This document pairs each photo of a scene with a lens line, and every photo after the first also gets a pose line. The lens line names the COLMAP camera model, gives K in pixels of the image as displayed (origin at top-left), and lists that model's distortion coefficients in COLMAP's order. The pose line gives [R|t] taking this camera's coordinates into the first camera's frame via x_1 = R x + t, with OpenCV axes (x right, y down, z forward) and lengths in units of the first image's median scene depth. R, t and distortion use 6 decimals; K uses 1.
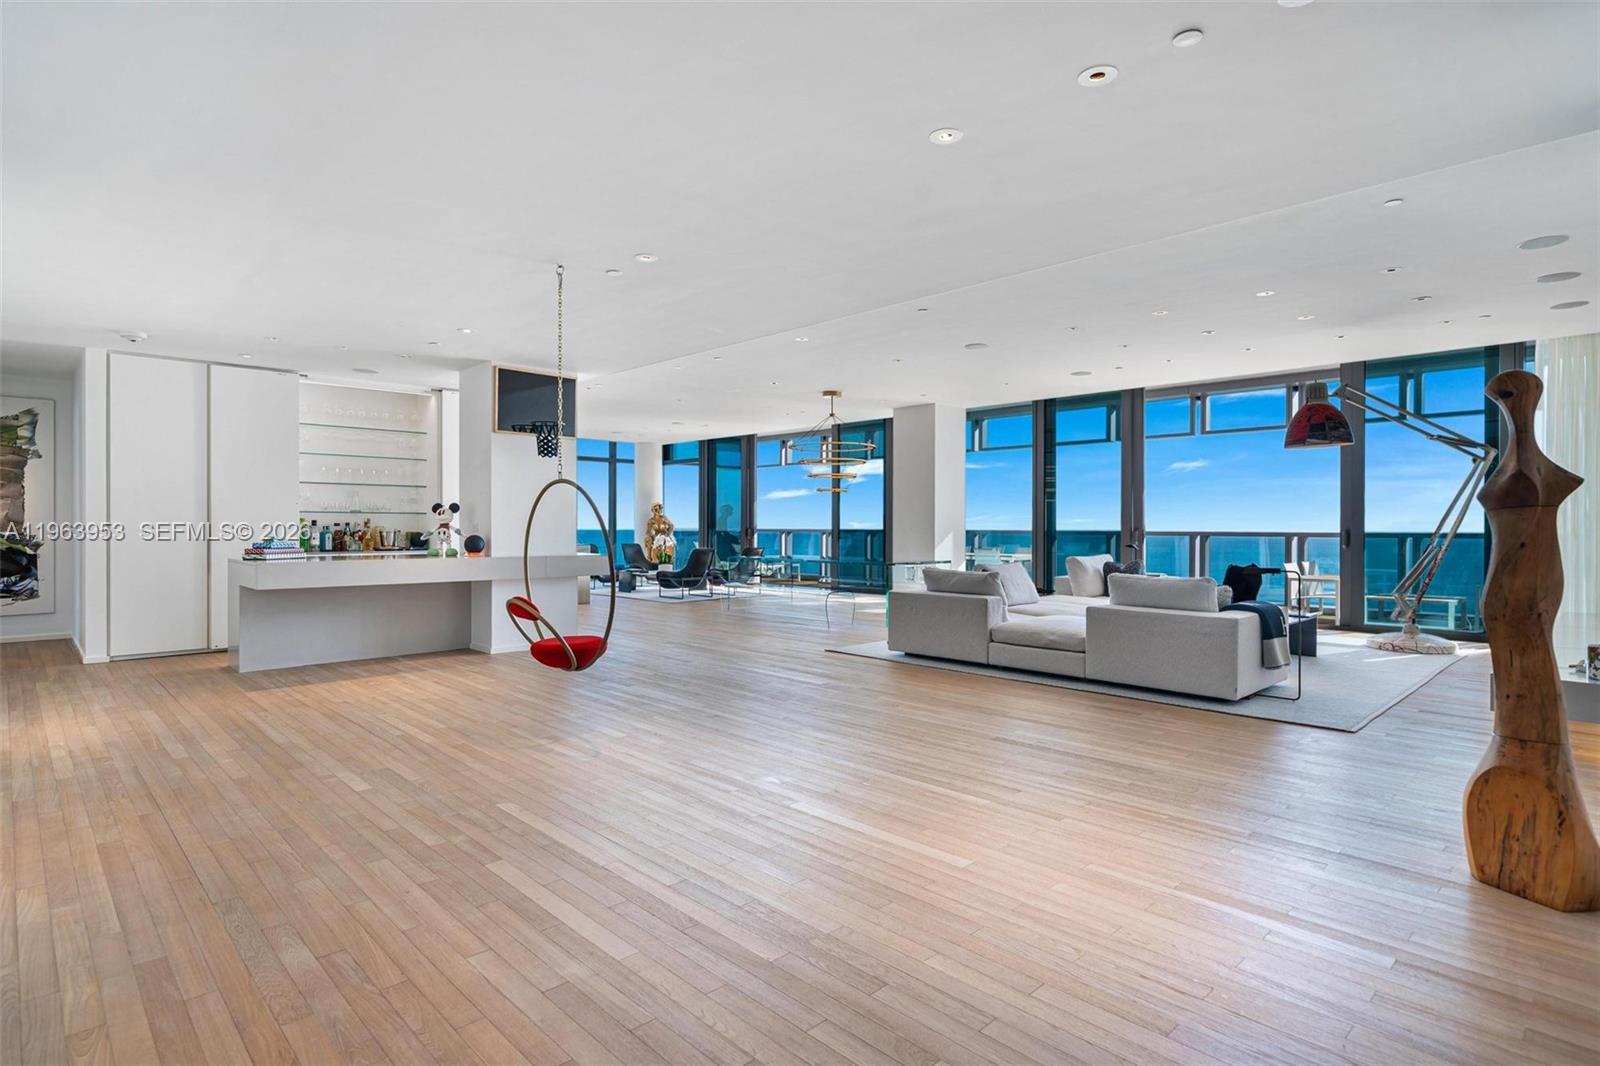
lens RADIAL K [[800.3, 0, 809.2], [0, 800.3, 522.0], [0, 0, 1]] dist [-0.001943, -0.001123]
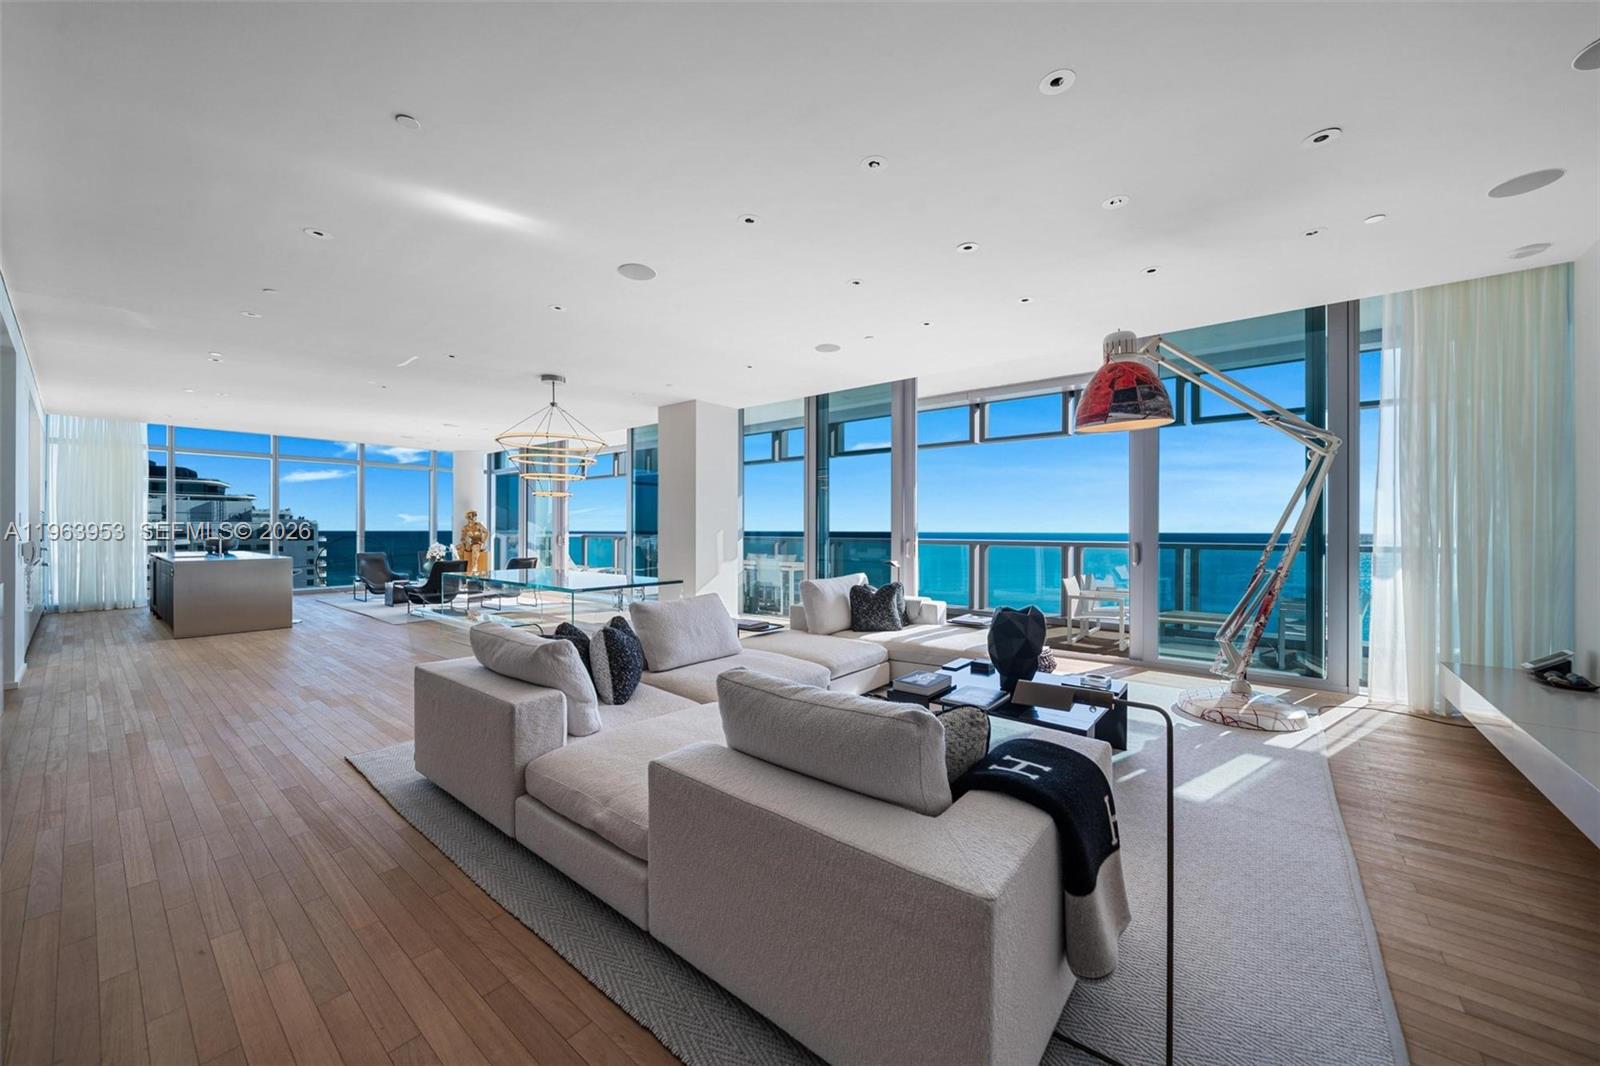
lens RADIAL K [[595.6, 0, 786.1], [0, 595.6, 531.6], [0, 0, 1]] dist [-0.001516, -0.000095]
pose [[0.992620, -0.001488, 0.121254, 0.188233], [0.000381, 0.999958, 0.009155, -0.006446], [-0.121262, -0.009042, 0.992579, 0.343729]]
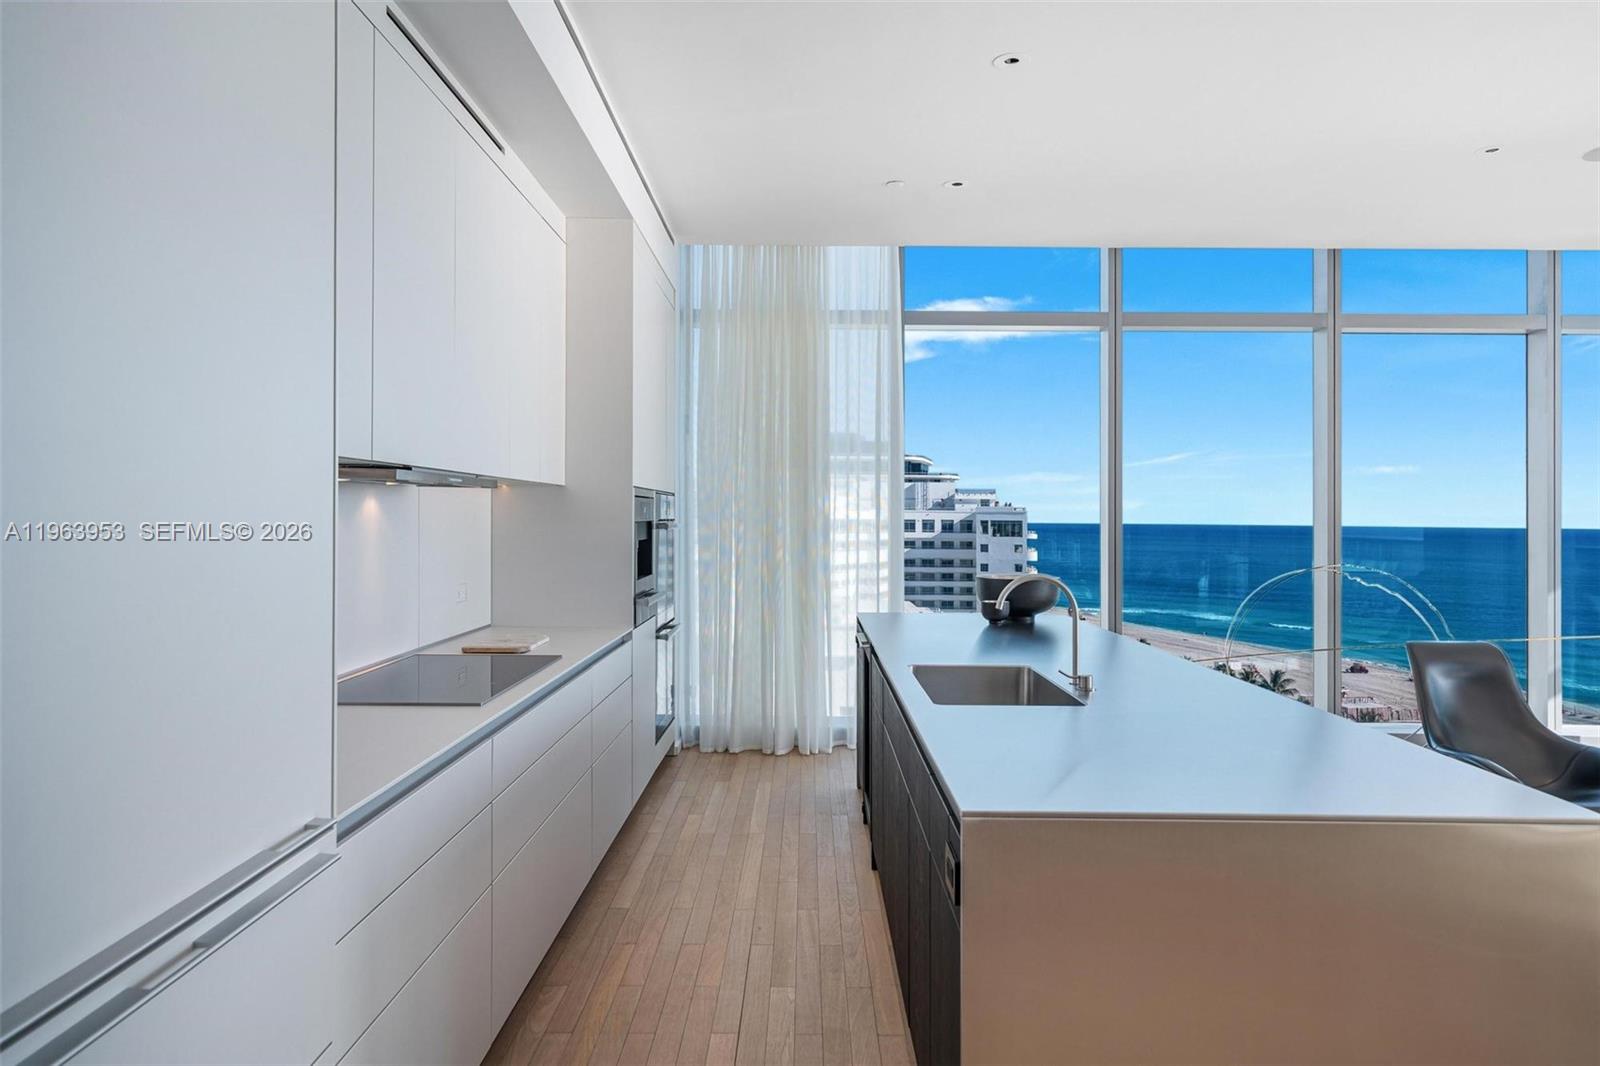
lens RADIAL K [[1051.0, 0, 800.0], [0, 1051.0, 533.0], [0, 0, 1]] dist [0.003093, 0.000759]
pose [[0.727847, 0.025603, -0.685261, 0.154276], [-0.017561, 0.999671, 0.018698, -0.005926], [0.685514, -0.001575, 0.728057, 0.383348]]
